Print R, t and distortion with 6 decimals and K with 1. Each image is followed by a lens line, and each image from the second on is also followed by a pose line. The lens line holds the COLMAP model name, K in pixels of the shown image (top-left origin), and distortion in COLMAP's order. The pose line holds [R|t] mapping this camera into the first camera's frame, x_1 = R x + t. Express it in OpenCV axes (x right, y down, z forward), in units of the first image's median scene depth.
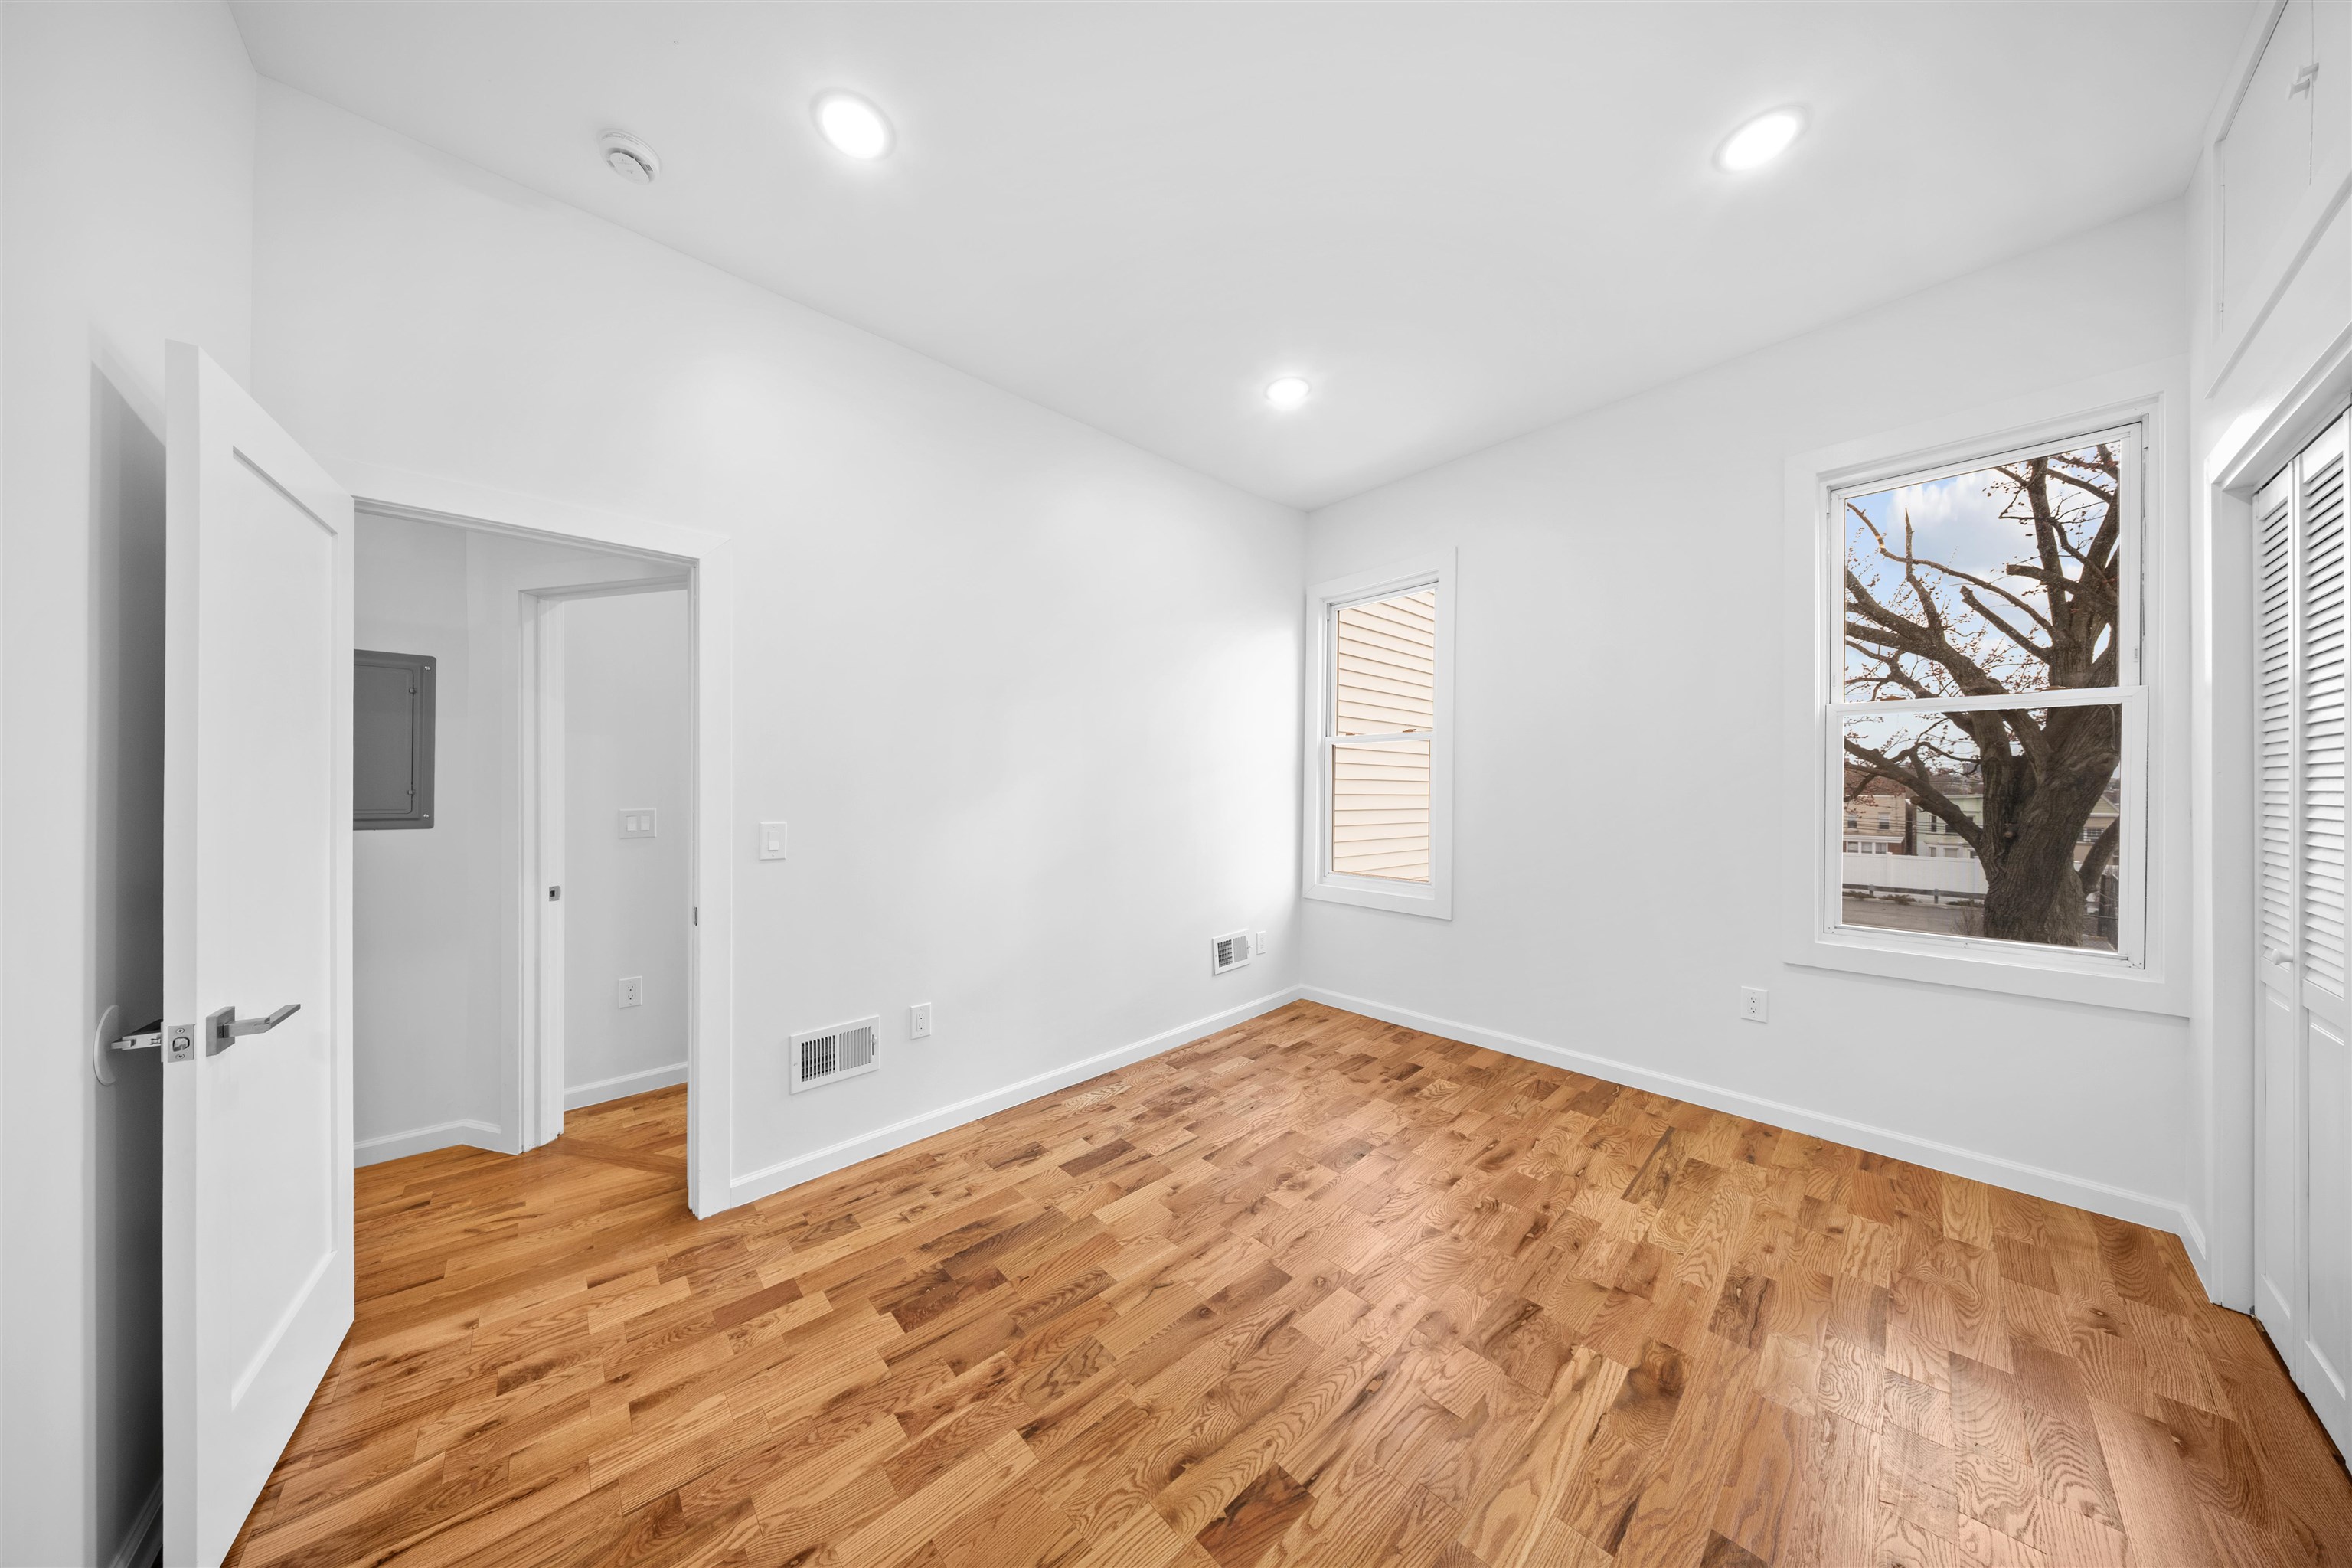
lens RADIAL K [[696.3, 0, 1165.2], [0, 696.3, 785.0], [0, 0, 1]] dist [0.000539, -0.001683]
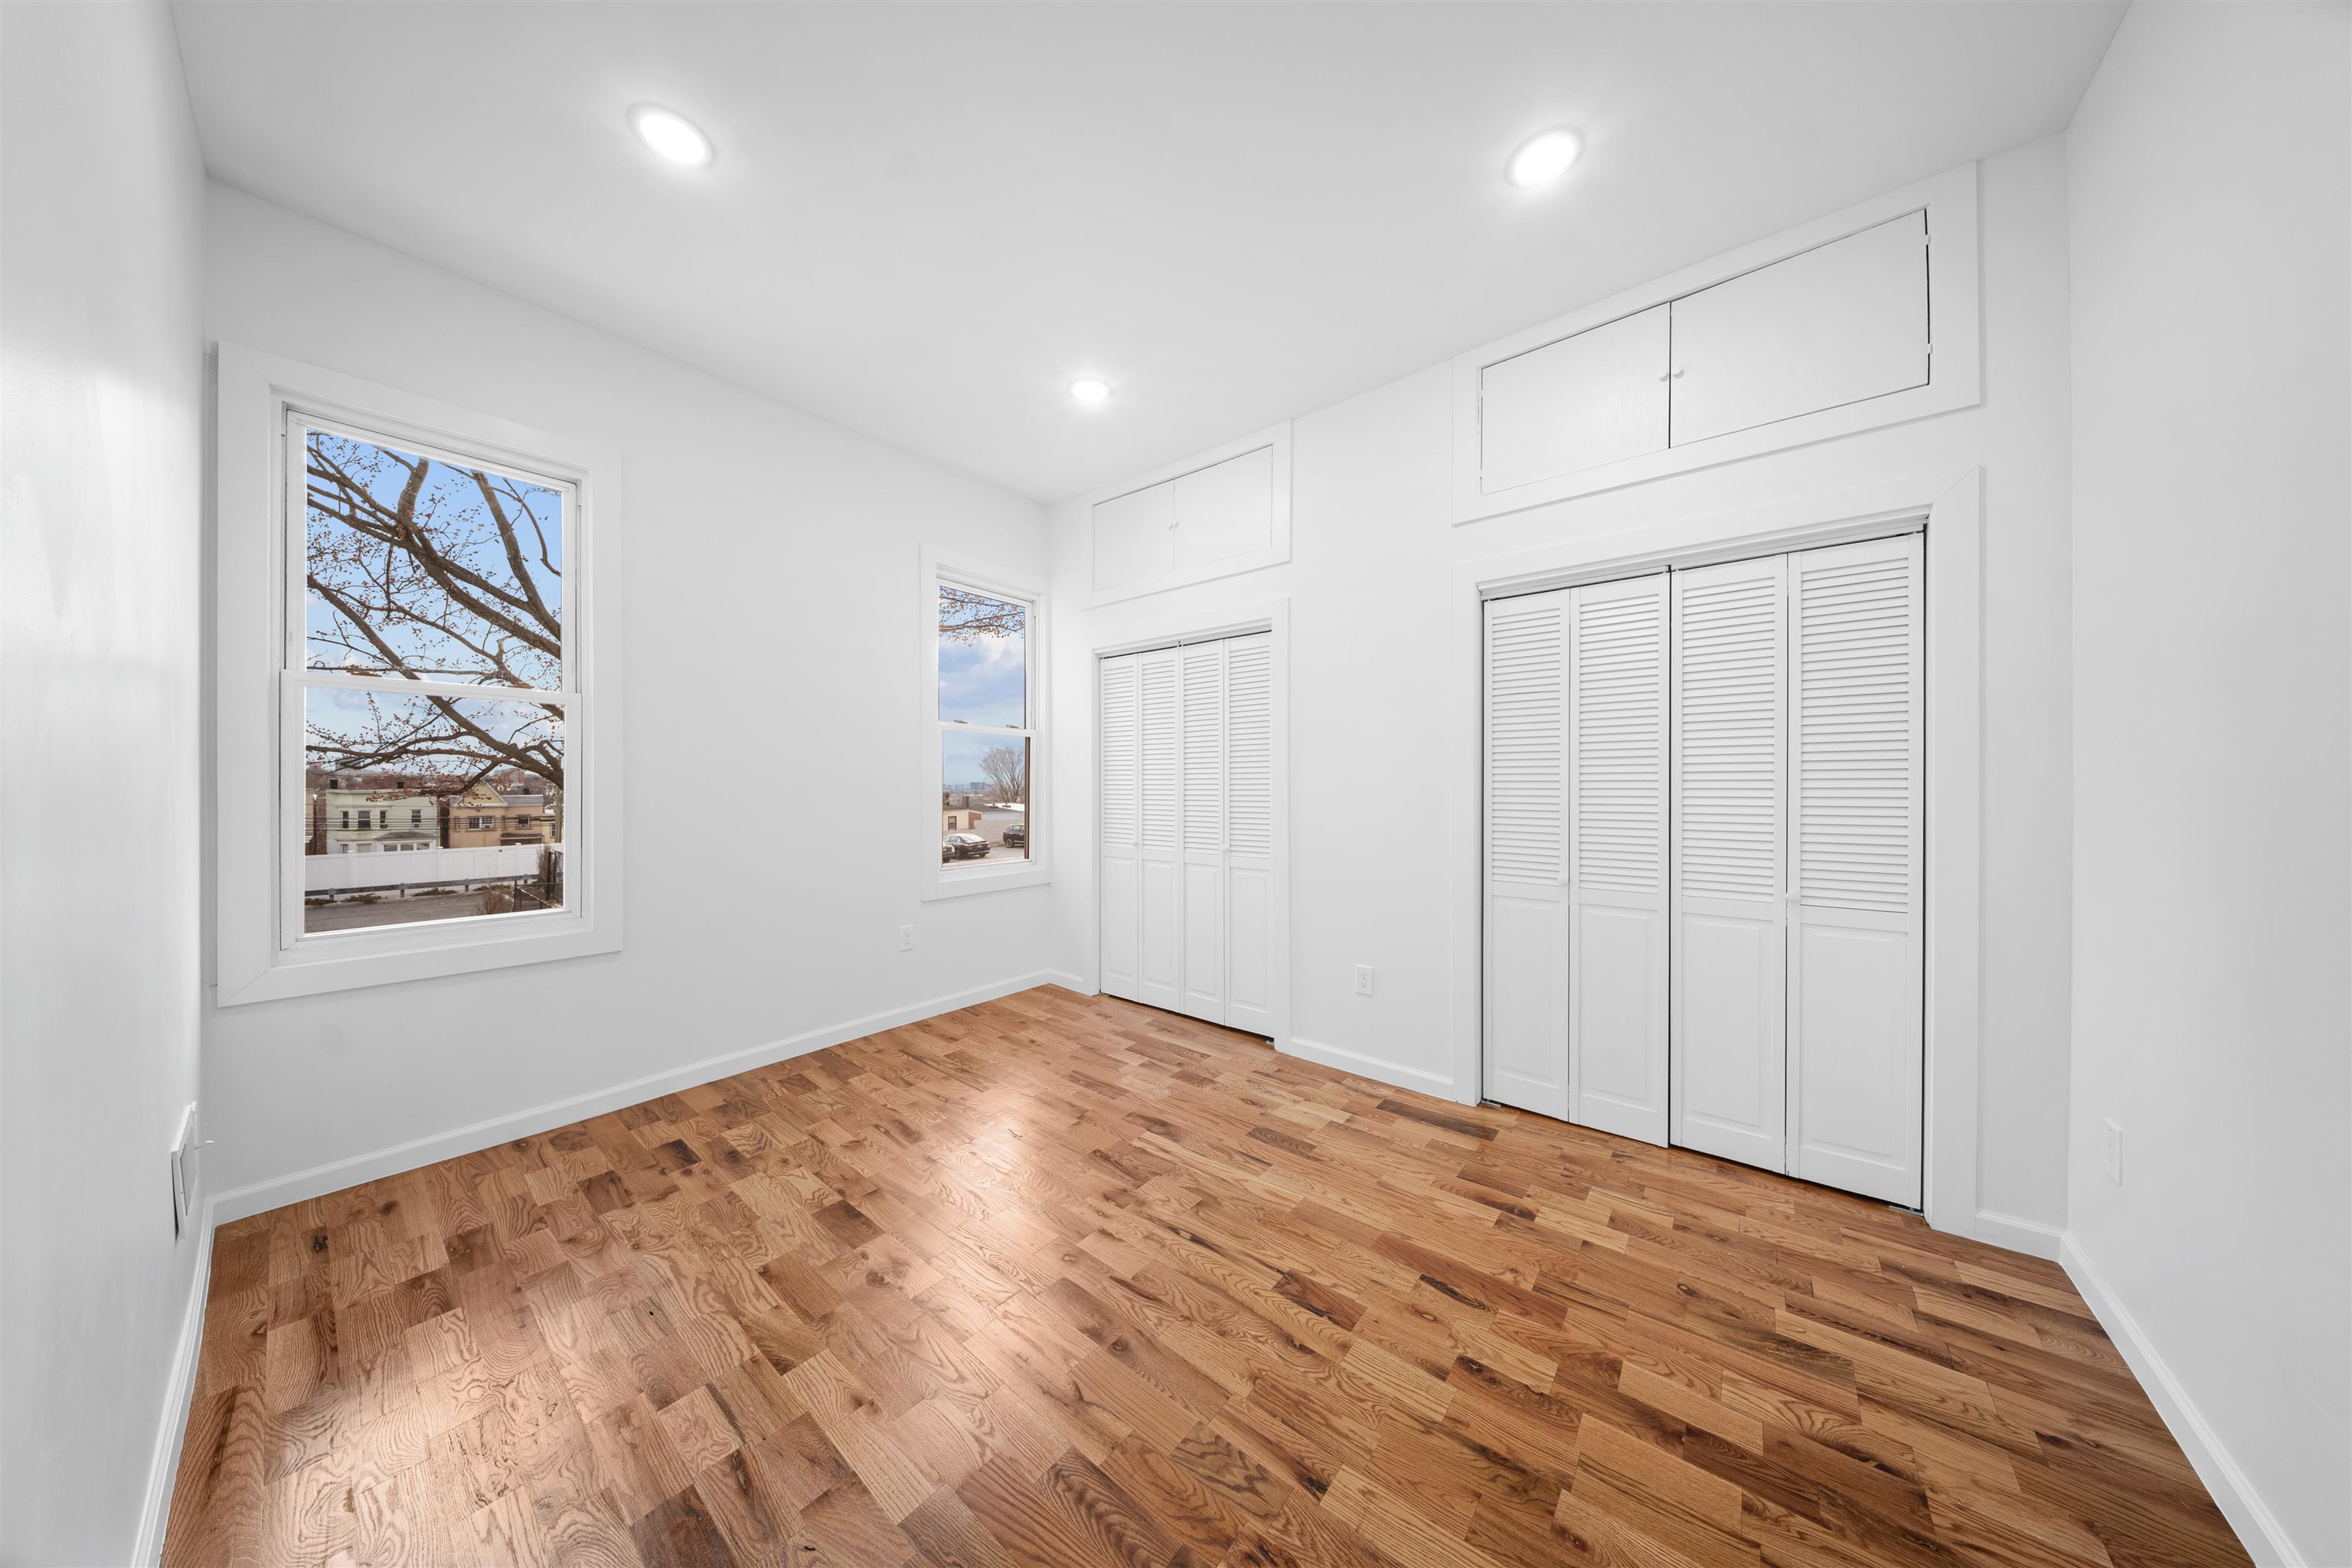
lens RADIAL K [[696.3, 0, 1165.2], [0, 696.3, 785.0], [0, 0, 1]] dist [0.000539, -0.001683]
pose [[-0.141169, -0.005661, 0.989969, -0.638825], [-0.001961, 0.999983, 0.005439, 0.013972], [-0.989984, -0.001173, -0.141177, 0.804915]]
